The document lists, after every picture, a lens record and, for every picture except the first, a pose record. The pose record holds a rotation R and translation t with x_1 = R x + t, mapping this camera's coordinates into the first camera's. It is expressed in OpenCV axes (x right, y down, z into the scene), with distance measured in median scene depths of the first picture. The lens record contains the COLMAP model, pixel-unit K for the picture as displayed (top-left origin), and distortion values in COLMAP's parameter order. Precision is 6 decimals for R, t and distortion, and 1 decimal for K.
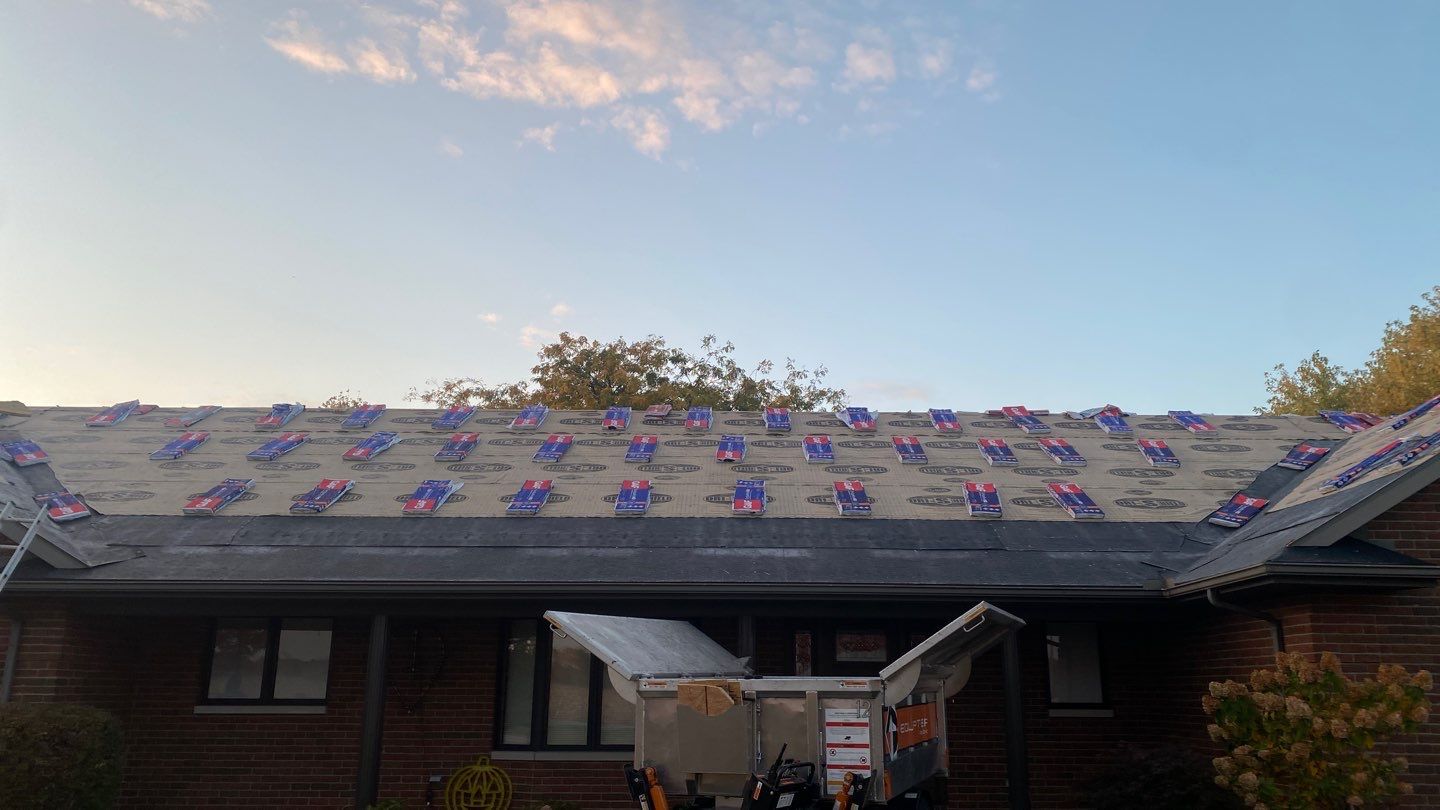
lens RADIAL K [[1068.1, 0, 738.4], [0, 1068.1, 407.9], [0, 0, 1]] dist [0.070408, -0.104163]
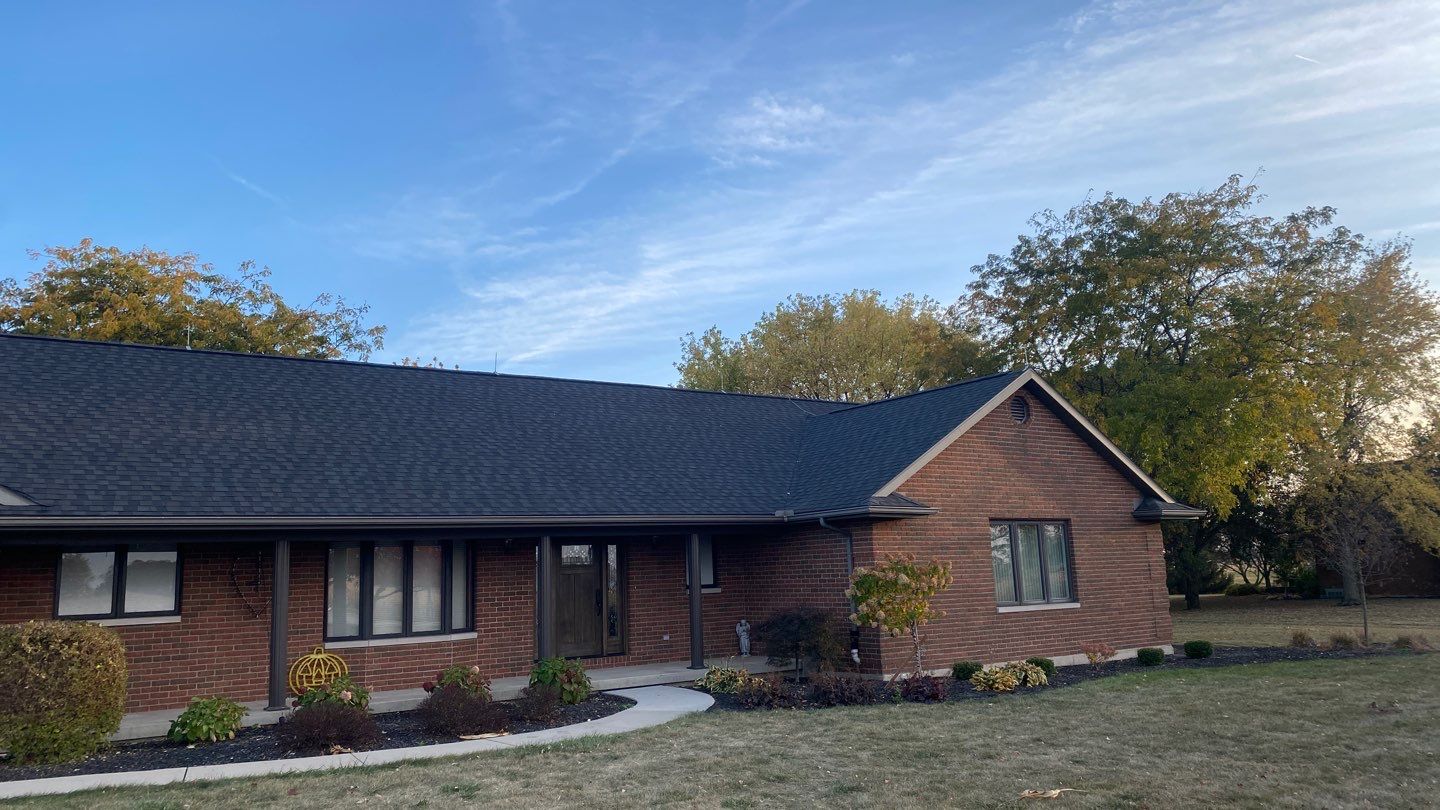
lens RADIAL K [[1080.9, 0, 719.0], [0, 1080.9, 396.7], [0, 0, 1]] dist [0.004888, -0.011459]
pose [[0.821209, 0.059068, 0.567563, -0.597532], [-0.103093, 0.993619, 0.045757, -0.080795], [-0.561238, -0.096088, 0.822058, -0.296617]]
